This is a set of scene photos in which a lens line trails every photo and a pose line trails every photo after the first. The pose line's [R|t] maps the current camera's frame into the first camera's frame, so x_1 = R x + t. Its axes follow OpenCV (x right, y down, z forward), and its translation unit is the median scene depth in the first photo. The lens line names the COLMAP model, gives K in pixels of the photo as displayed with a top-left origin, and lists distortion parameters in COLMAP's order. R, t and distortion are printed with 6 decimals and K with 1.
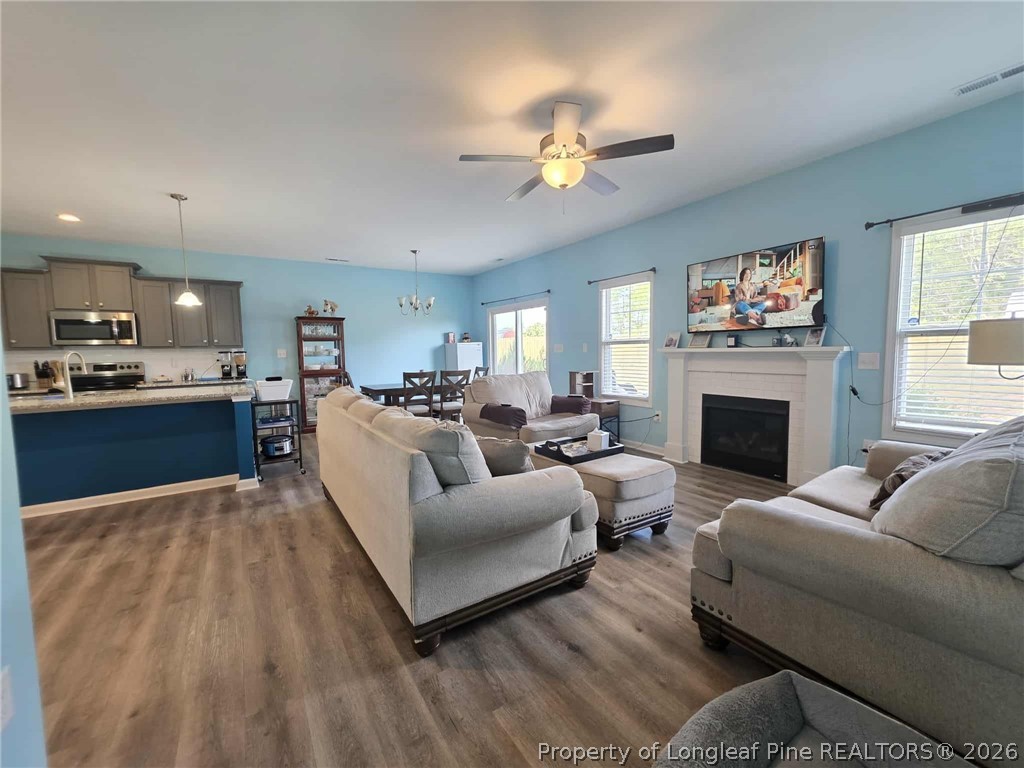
lens RADIAL K [[410.1, 0, 512.1], [0, 410.1, 380.4], [0, 0, 1]] dist [-0.000013, 0.000421]
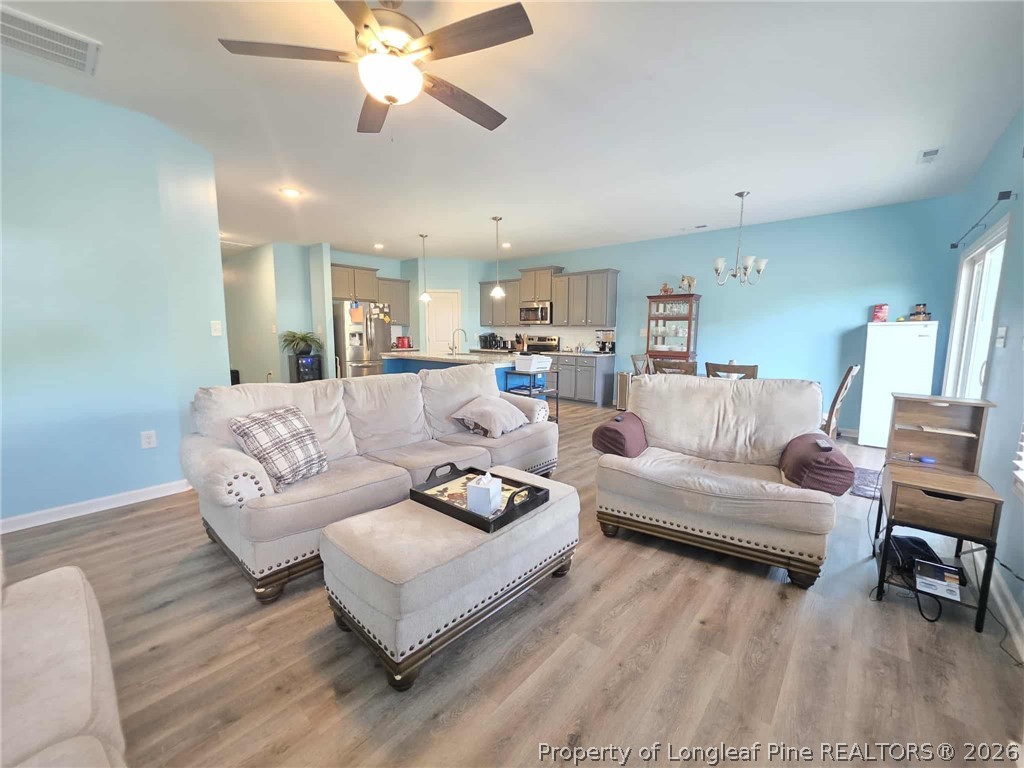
lens RADIAL K [[410.1, 0, 516.9], [0, 410.1, 380.7], [0, 0, 1]] dist [-0.000013, 0.000421]
pose [[0.261483, 0.136318, -0.955533, 0.458519], [-0.084405, 0.989414, 0.118054, -0.051819], [0.961510, 0.049782, 0.270221, 0.527814]]
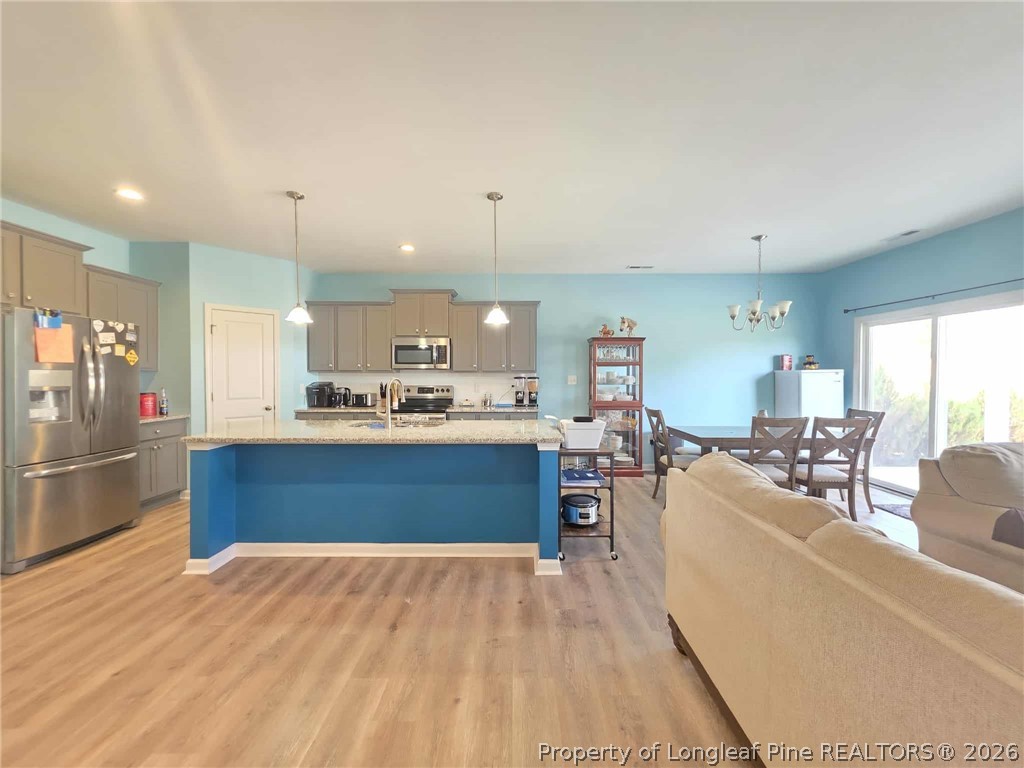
lens RADIAL K [[410.1, 0, 513.4], [0, 410.1, 380.8], [0, 0, 1]] dist [-0.000013, 0.000421]
pose [[0.829112, 0.027242, -0.558418, -0.222803], [-0.058518, 0.997555, -0.038219, -0.029325], [0.556012, 0.064365, 0.828679, 0.256627]]
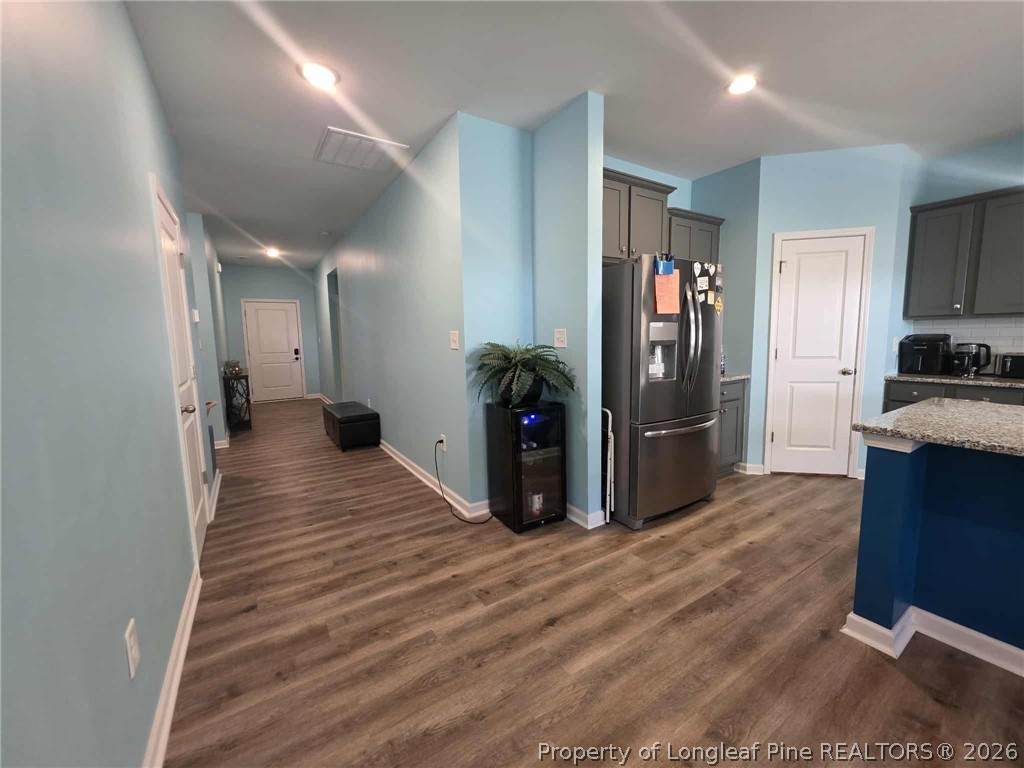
lens RADIAL K [[410.1, 0, 513.5], [0, 410.1, 380.2], [0, 0, 1]] dist [-0.000013, 0.000421]
pose [[-0.014313, 0.130406, -0.991357, -0.543641], [-0.055533, 0.989825, 0.131006, -0.013499], [0.998354, 0.056928, -0.006925, 0.191601]]
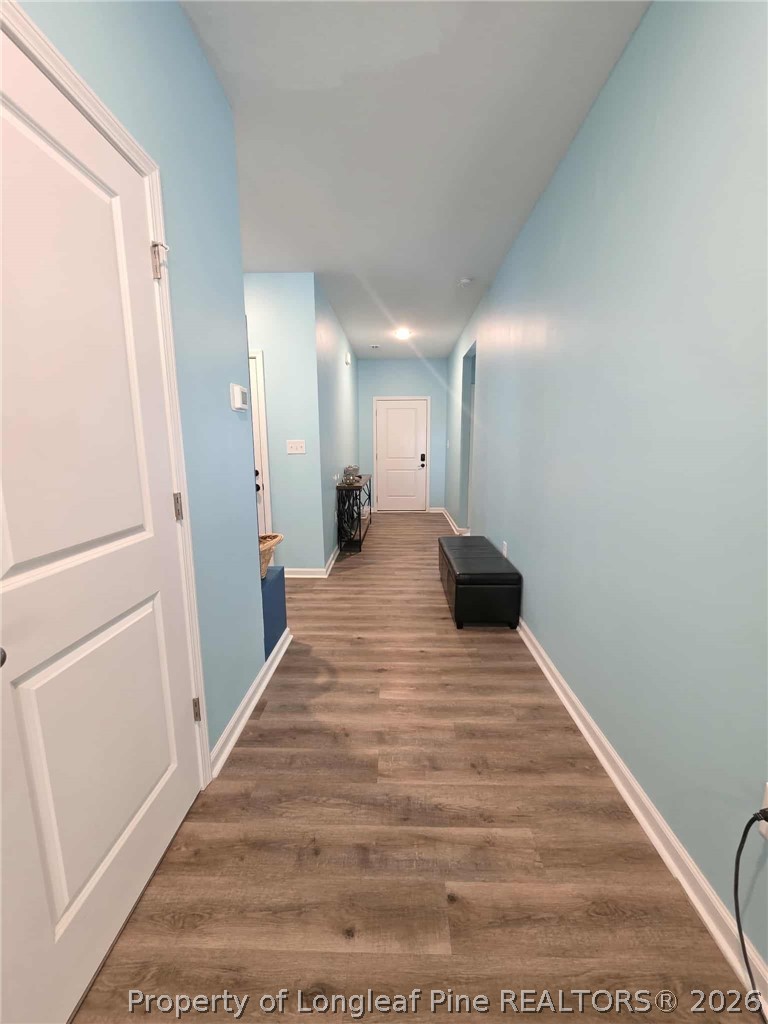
lens RADIAL K [[410.1, 0, 391.3], [0, 410.1, 513.2], [0, 0, 1]] dist [-0.000013, 0.000421]
pose [[-0.569386, 0.159205, -0.806507, -0.865680], [-0.046682, 0.973223, 0.225072, 0.005352], [0.820744, 0.165802, -0.546707, 0.054043]]
